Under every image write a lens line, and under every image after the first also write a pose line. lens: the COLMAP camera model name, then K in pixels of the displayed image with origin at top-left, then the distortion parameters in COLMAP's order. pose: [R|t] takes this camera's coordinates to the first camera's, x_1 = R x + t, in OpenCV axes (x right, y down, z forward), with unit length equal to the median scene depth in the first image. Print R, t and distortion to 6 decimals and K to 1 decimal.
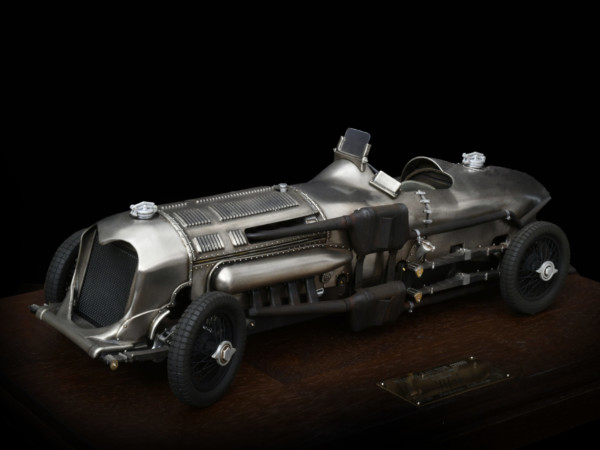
lens RADIAL K [[1207.9, 0, 300.0], [0, 1207.9, 225.0], [0, 0, 1]] dist [0.007077, 0.067092]
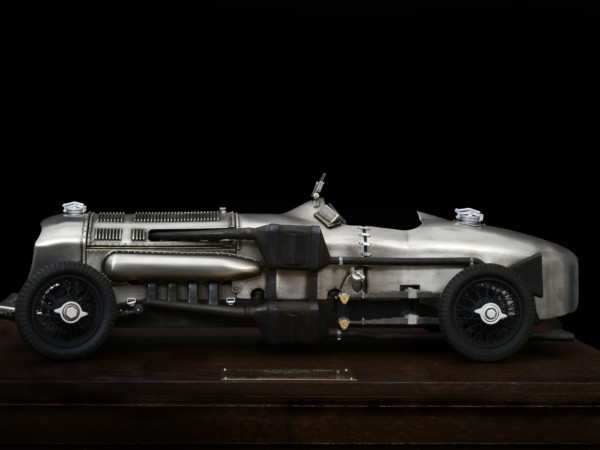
lens RADIAL K [[1207.9, 0, 300.0], [0, 1207.9, 225.0], [0, 0, 1]] dist [0.007077, 0.067092]
pose [[0.826214, -0.016896, -0.563103, 0.683090], [-0.135763, 0.964120, -0.228126, 0.230208], [0.546753, 0.264930, 0.794276, 0.160546]]
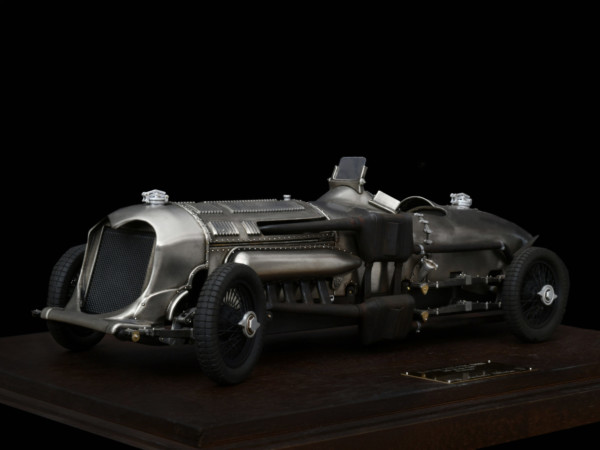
lens RADIAL K [[1207.9, 0, 300.0], [0, 1207.9, 225.0], [0, 0, 1]] dist [0.007077, 0.067092]
pose [[0.995450, -0.030465, 0.090285, -0.094896], [0.051078, 0.970485, -0.235689, 0.228015], [-0.080440, 0.239228, 0.967626, 0.047300]]
